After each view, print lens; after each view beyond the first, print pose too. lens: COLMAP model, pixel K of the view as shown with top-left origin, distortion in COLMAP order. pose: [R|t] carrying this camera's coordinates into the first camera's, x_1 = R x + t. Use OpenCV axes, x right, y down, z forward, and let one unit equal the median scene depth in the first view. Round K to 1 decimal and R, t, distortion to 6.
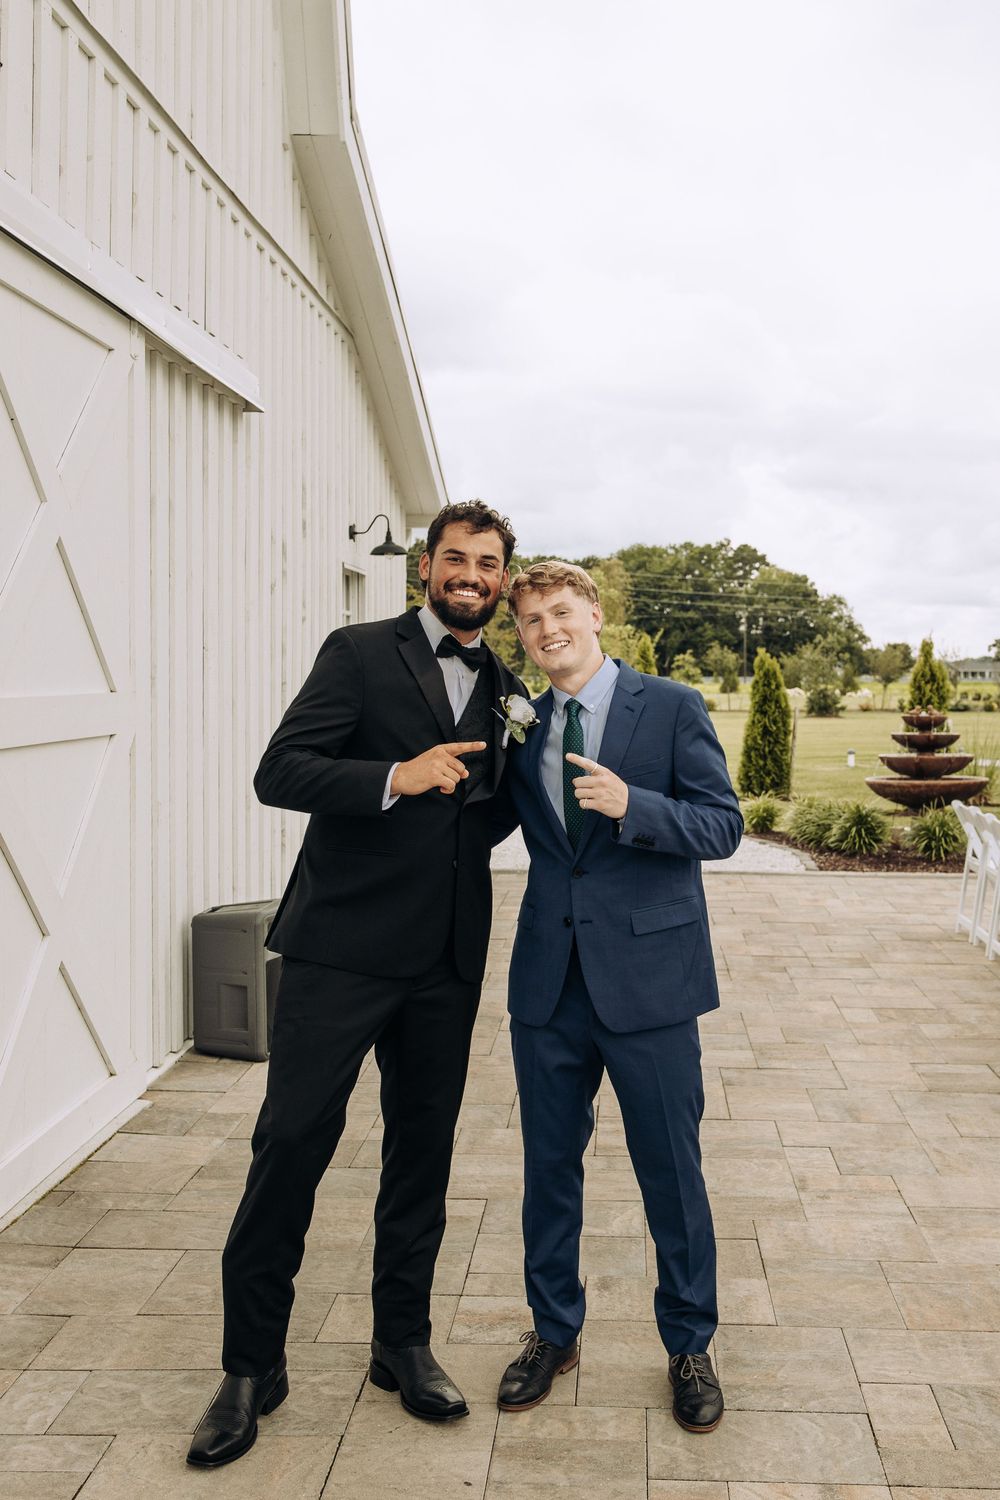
lens RADIAL K [[1583.1, 0, 564.2], [0, 1583.1, 683.7], [0, 0, 1]] dist [0.003802, -0.015823]
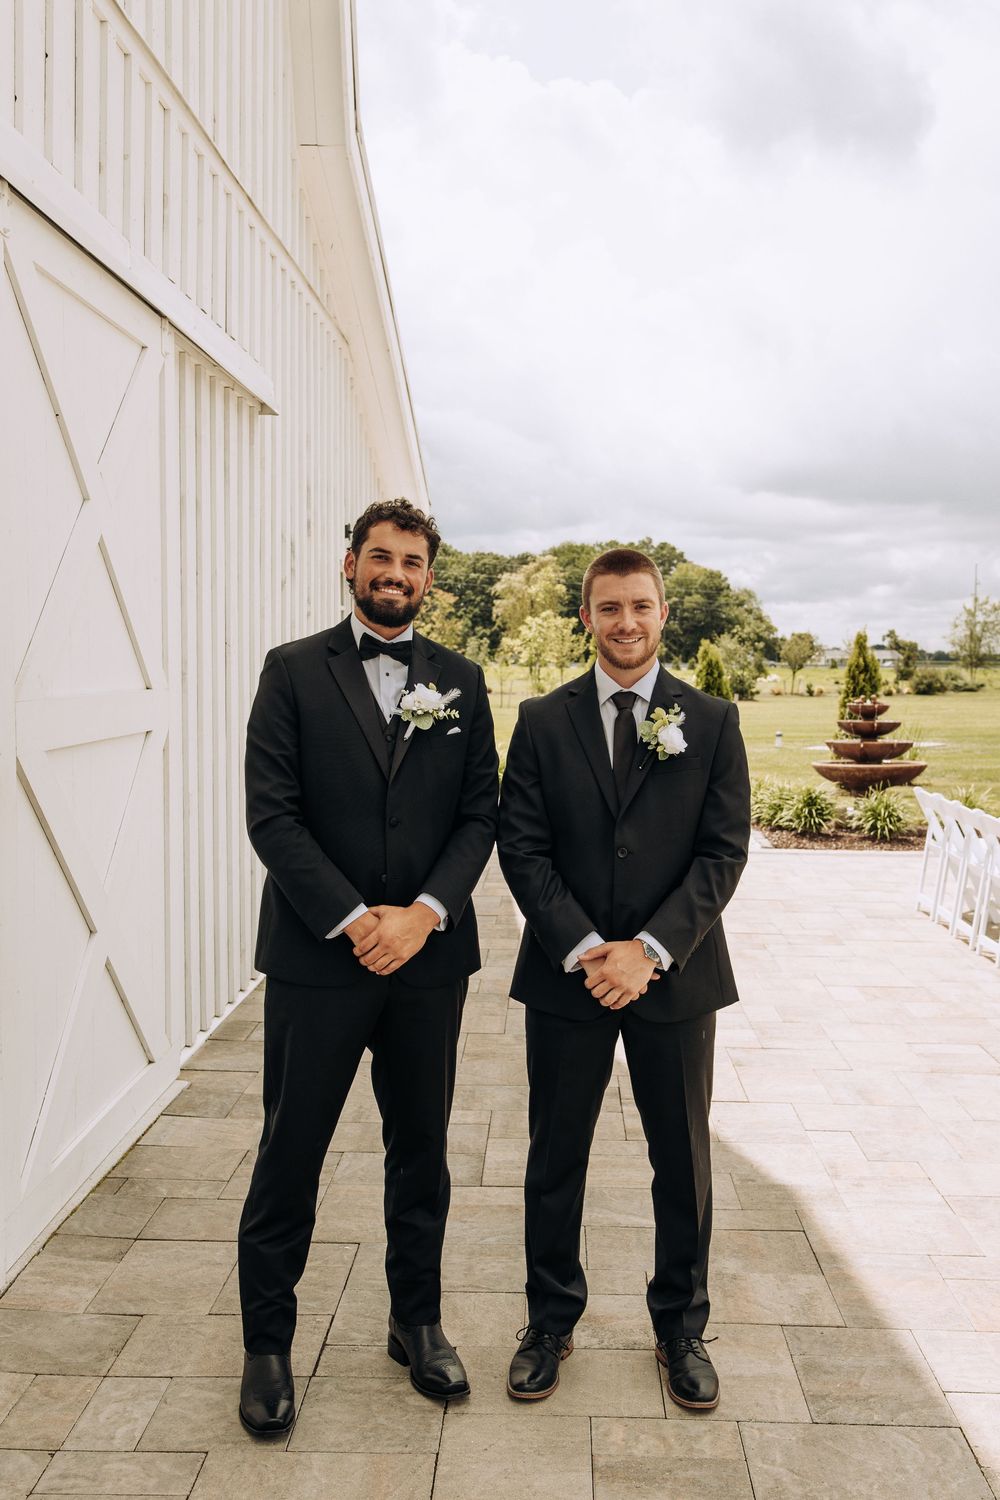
lens RADIAL K [[1427.2, 0, 506.6], [0, 1427.2, 730.5], [0, 0, 1]] dist [0.003400, -0.012437]
pose [[0.999976, 0.004073, 0.005632, -0.048768], [-0.004314, 0.999043, 0.043532, -0.006858], [-0.005449, -0.043556, 0.999036, 0.061009]]
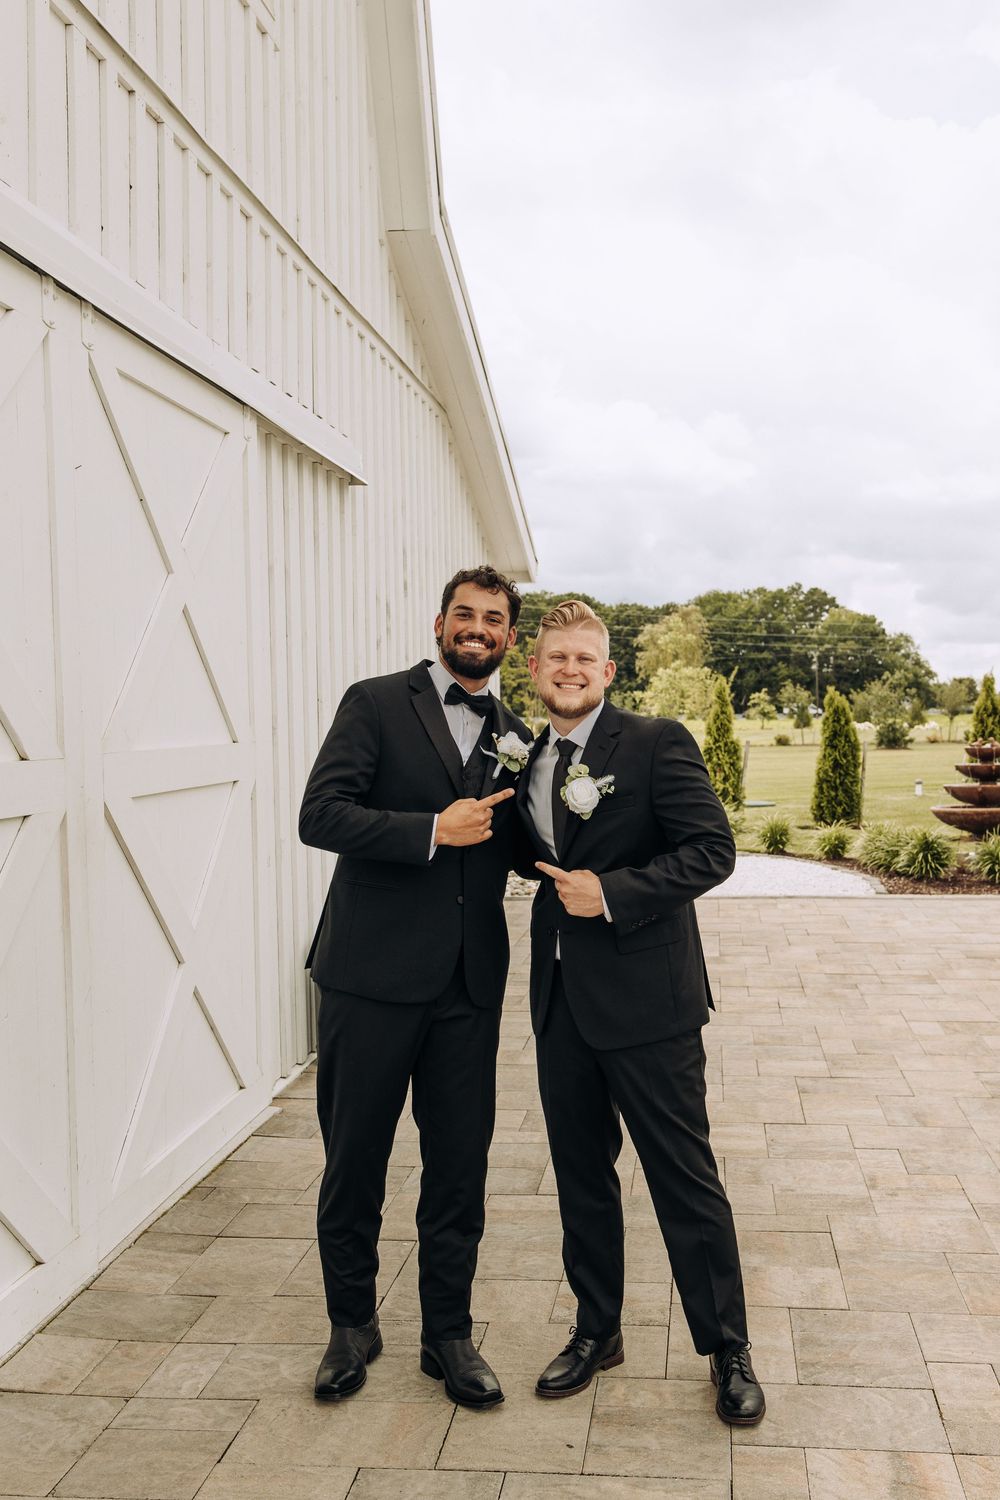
lens RADIAL K [[1471.6, 0, 540.5], [0, 1471.6, 728.2], [0, 0, 1]] dist [0.005093, -0.016148]
pose [[0.997167, -0.019981, -0.072518, 0.001826], [0.020209, 0.999793, 0.002419, -0.002106], [0.072455, -0.003877, 0.997364, -0.016355]]
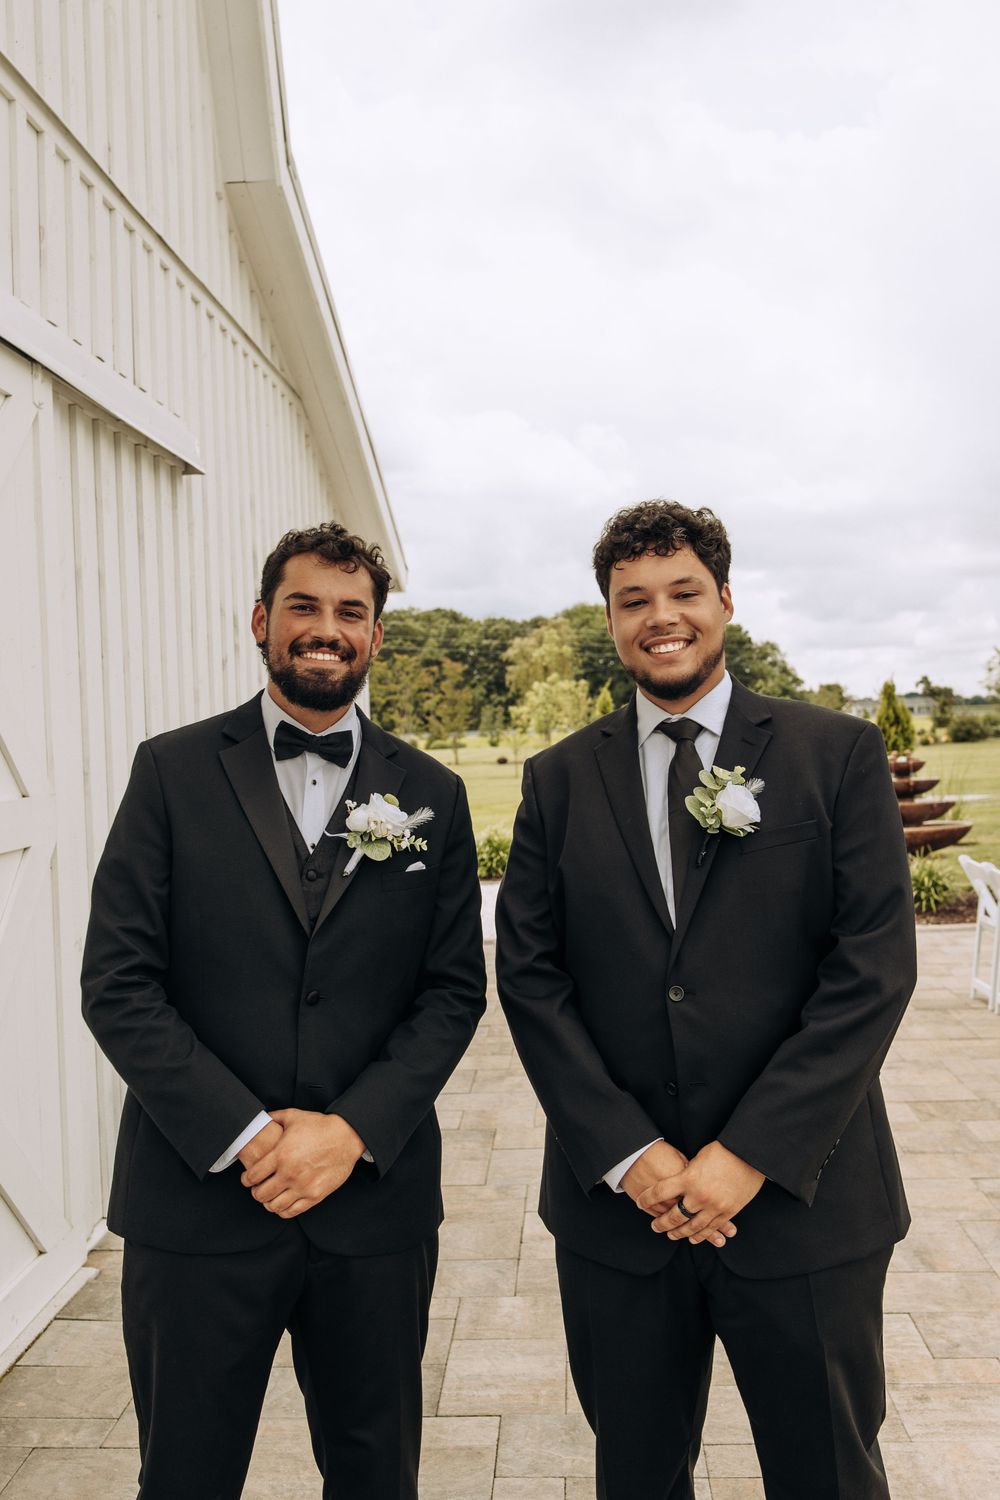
lens RADIAL K [[1472.8, 0, 462.6], [0, 1472.8, 697.1], [0, 0, 1]] dist [0.001508, -0.012580]
pose [[0.998284, -0.046170, -0.036020, -0.016604], [0.045173, 0.998586, -0.028014, -0.012273], [0.037263, 0.026339, 0.998958, 0.167098]]
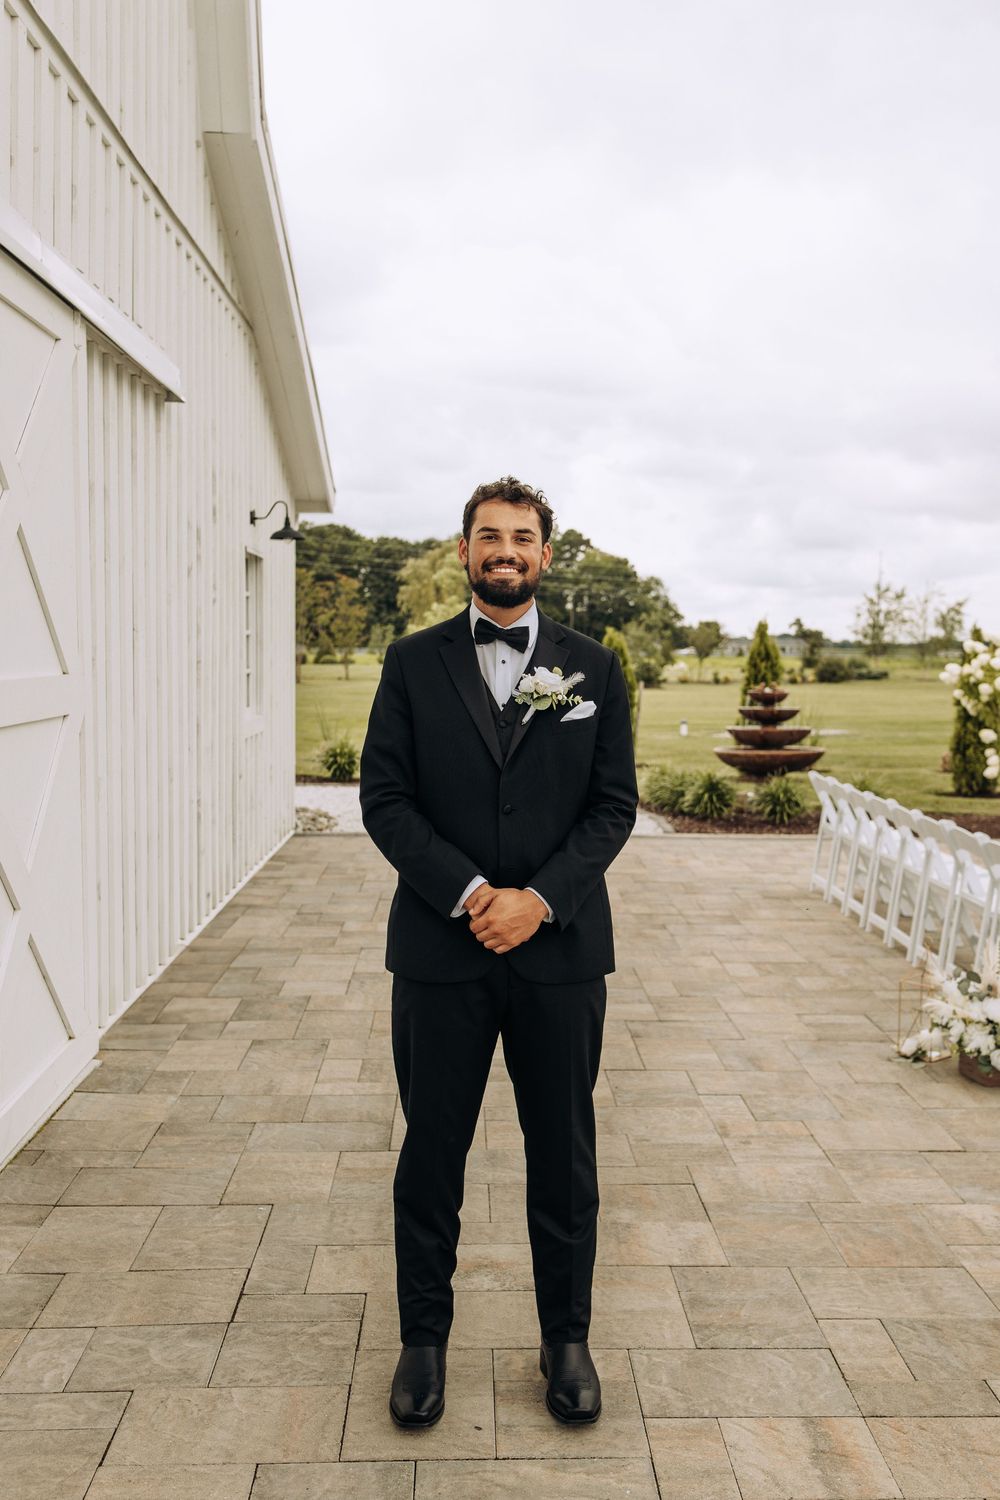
lens RADIAL K [[1450.6, 0, 512.2], [0, 1450.6, 733.7], [0, 0, 1]] dist [0.003581, -0.015374]
pose [[0.997200, 0.002624, 0.074731, -0.049618], [-0.006620, 0.998558, 0.053279, -0.006458], [-0.074484, -0.053624, 0.995779, 0.021757]]
